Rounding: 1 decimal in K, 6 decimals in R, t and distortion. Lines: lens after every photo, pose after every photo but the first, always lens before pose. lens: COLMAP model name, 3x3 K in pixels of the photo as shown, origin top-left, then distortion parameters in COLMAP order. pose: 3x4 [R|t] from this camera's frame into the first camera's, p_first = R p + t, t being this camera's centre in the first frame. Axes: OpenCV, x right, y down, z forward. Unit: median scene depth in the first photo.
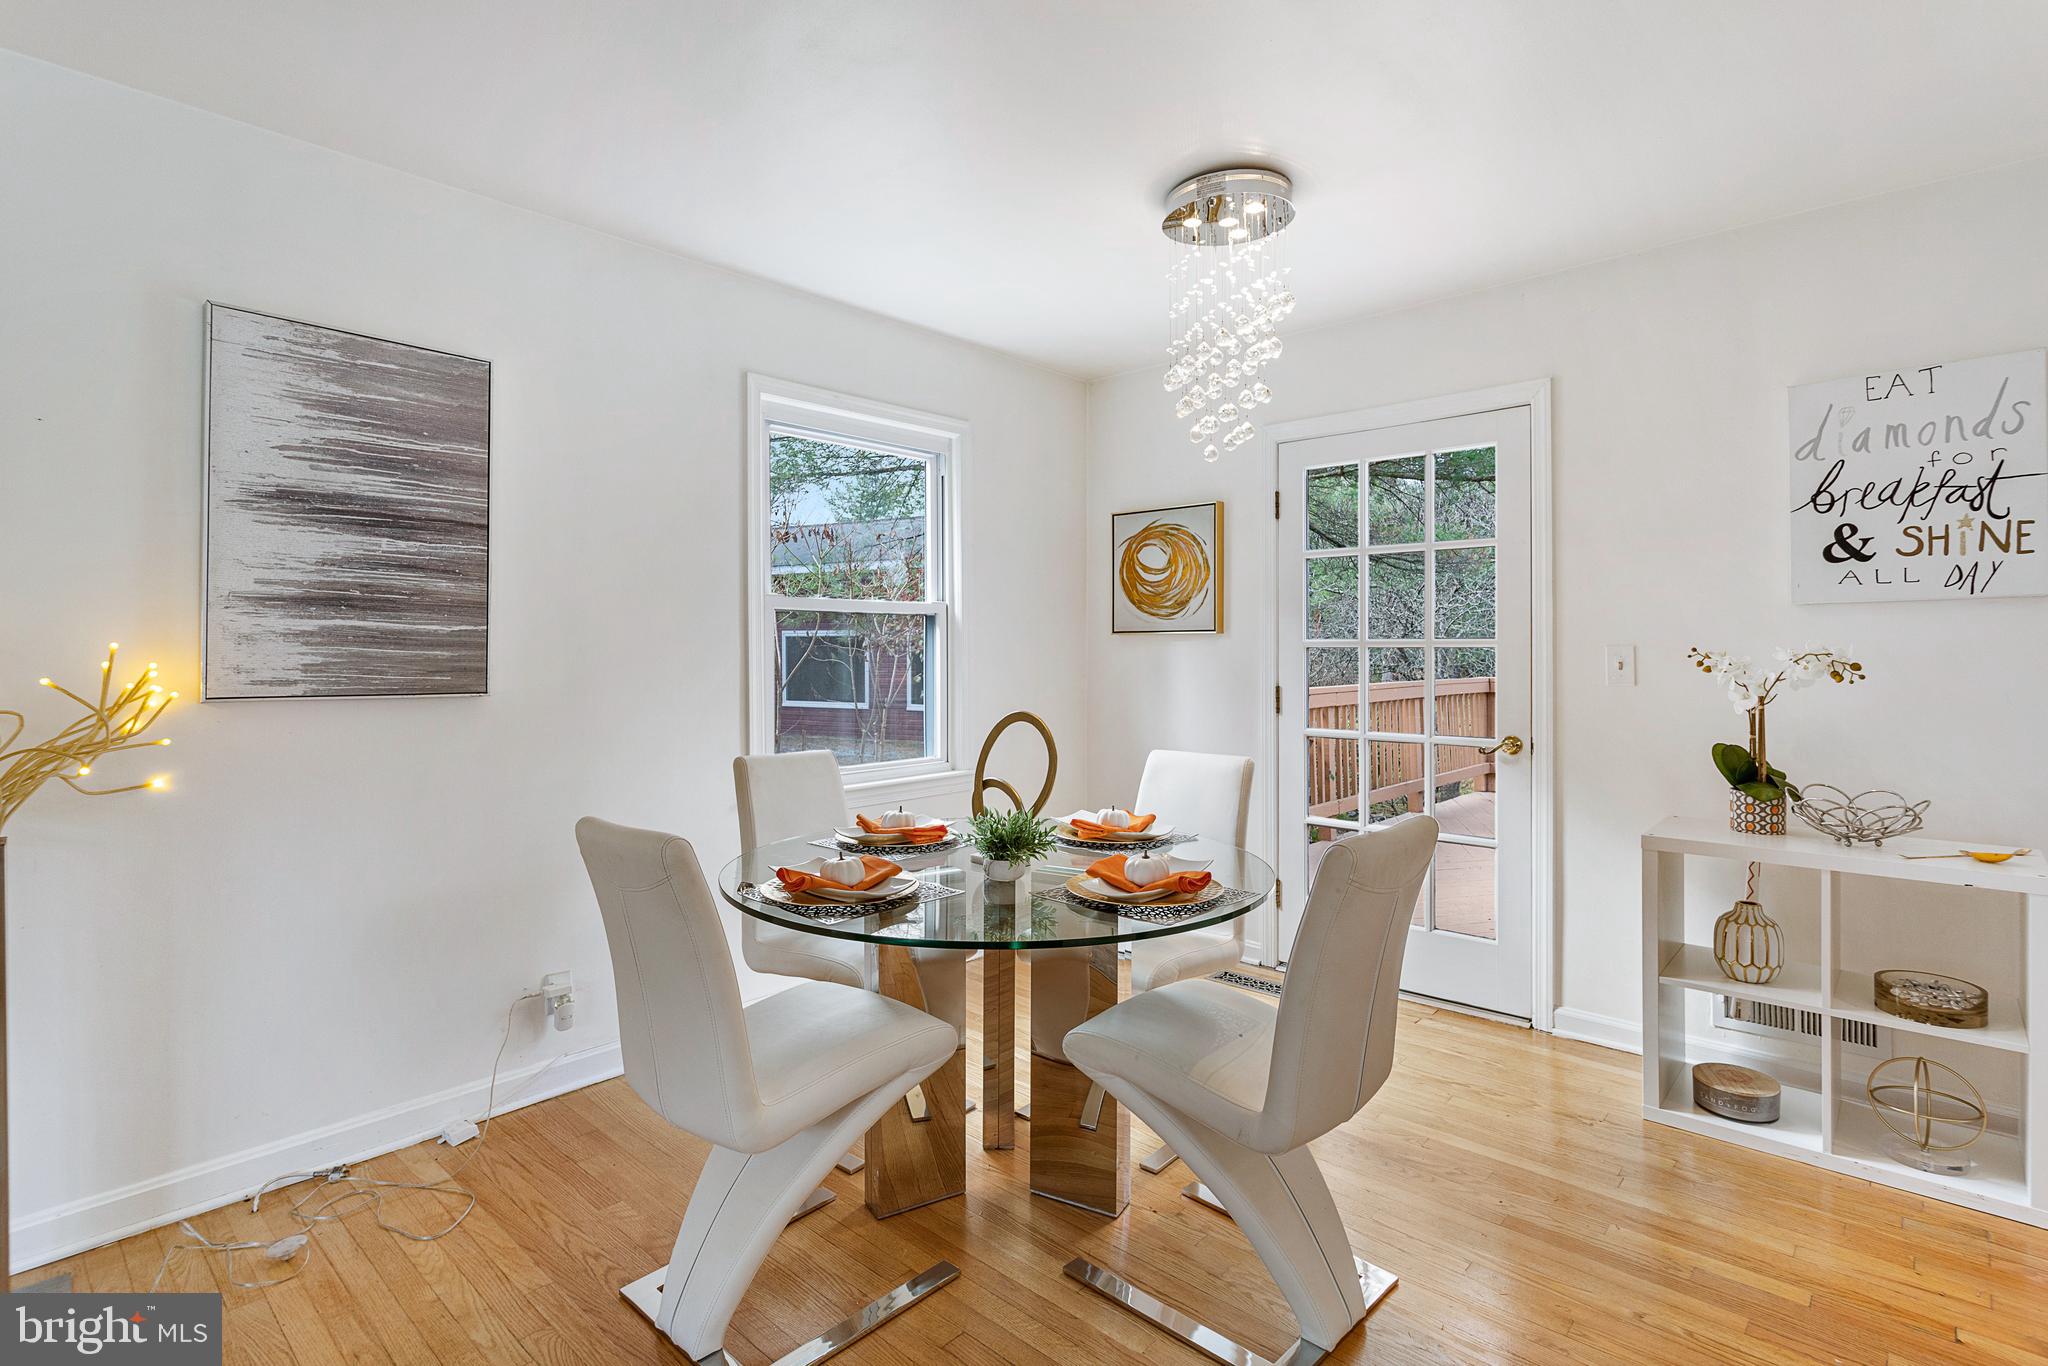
lens RADIAL K [[985.4, 0, 1025.9], [0, 985.4, 652.0], [0, 0, 1]] dist [0.000760, -0.000554]
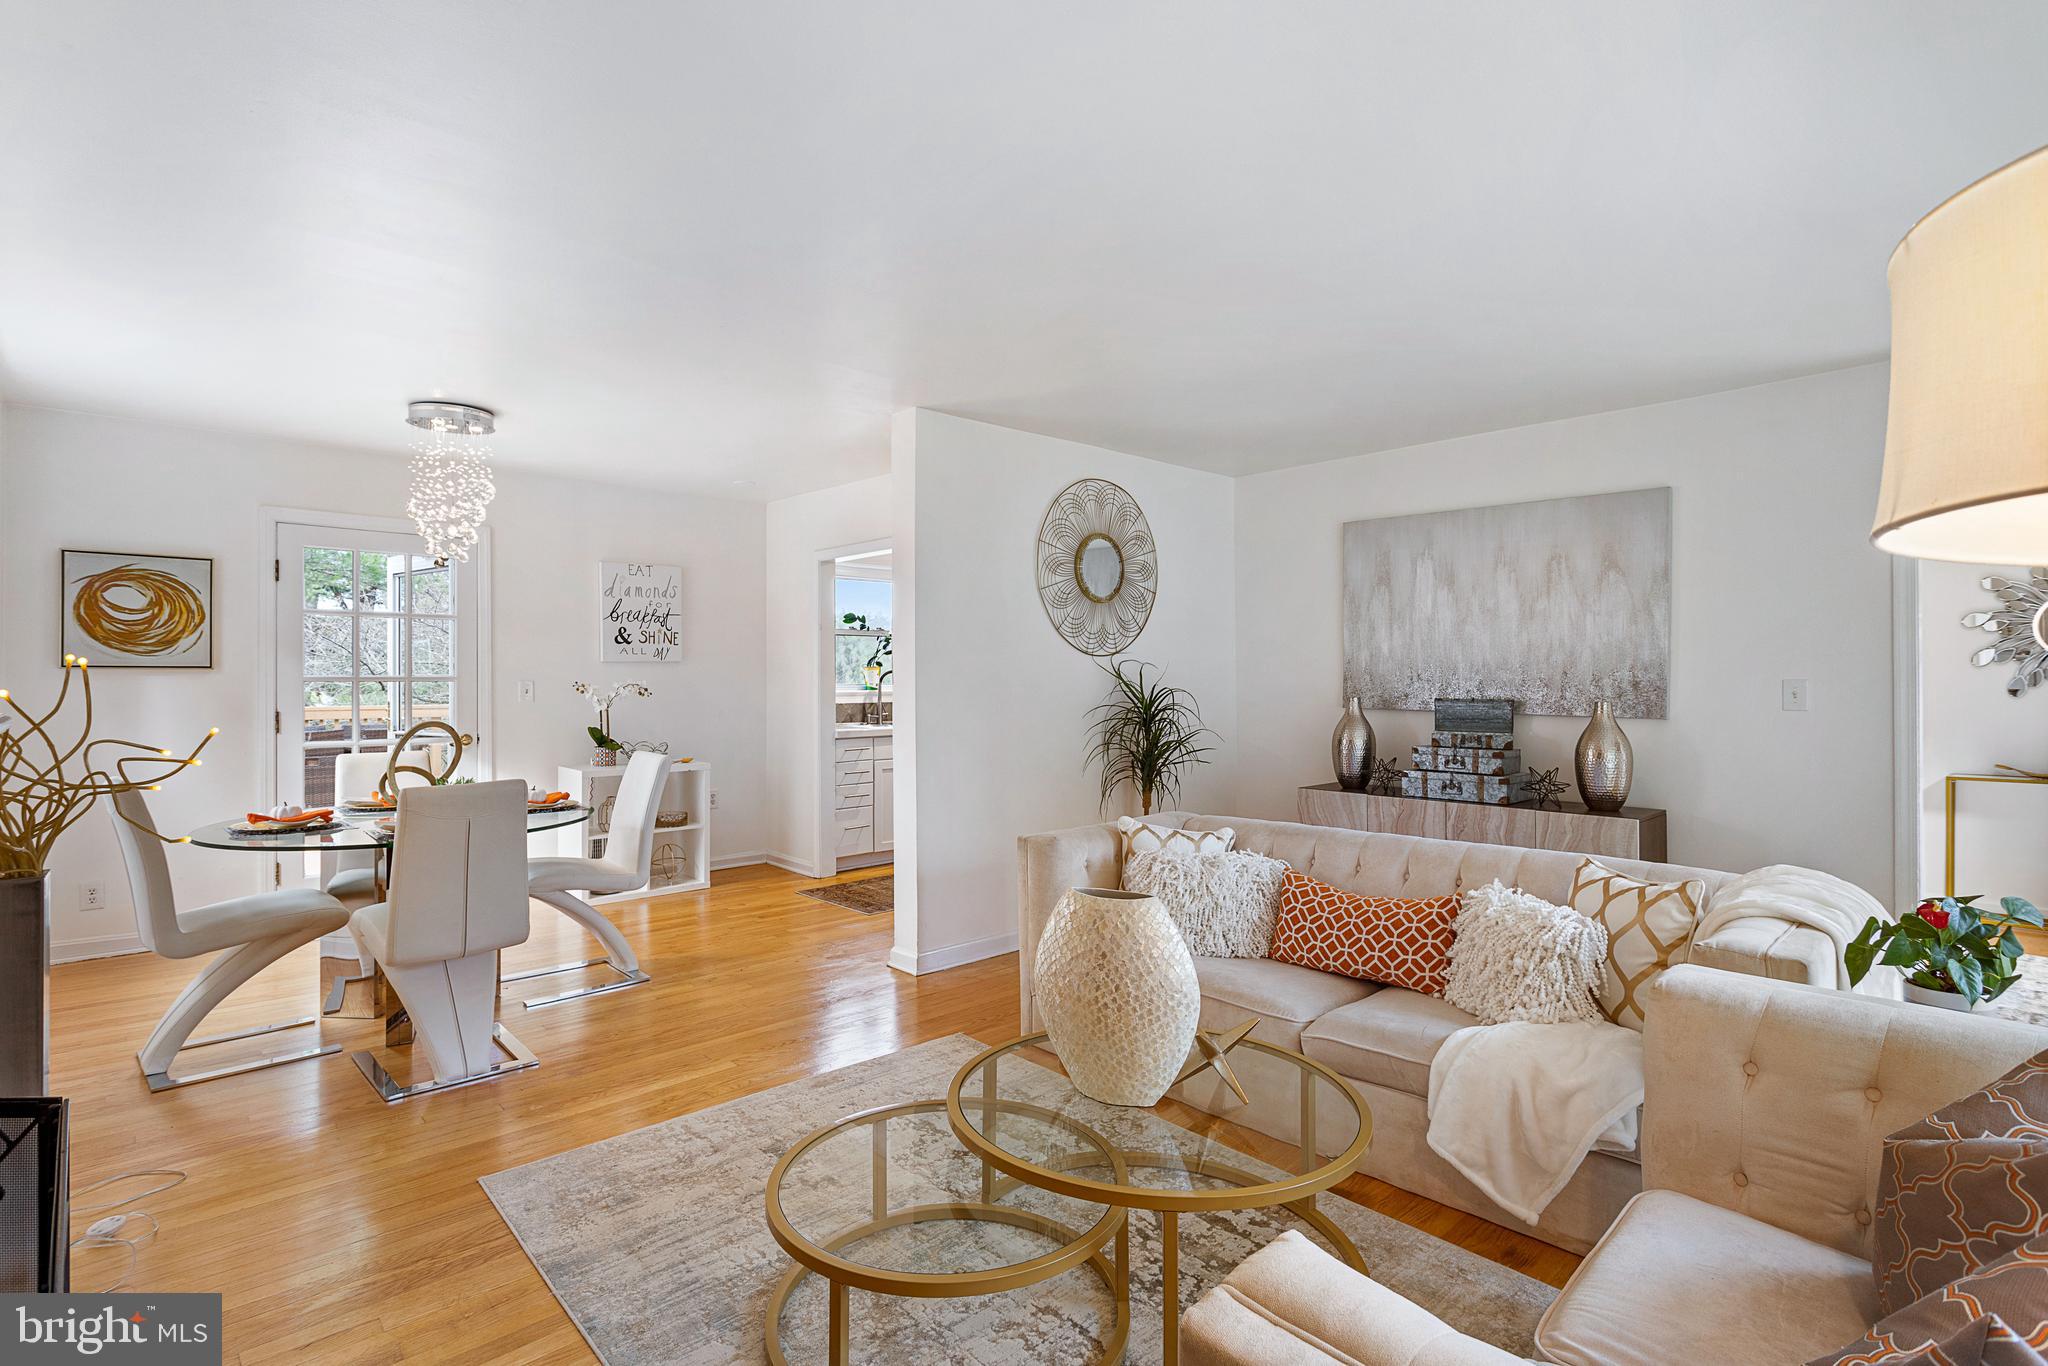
lens RADIAL K [[985.4, 0, 1024.2], [0, 985.4, 681.0], [0, 0, 1]] dist [0.000760, -0.000554]
pose [[0.071908, 0.001185, 0.997411, -0.949764], [0.005034, 0.999986, -0.001551, 0.001546], [-0.997399, 0.005133, 0.071901, -0.059131]]
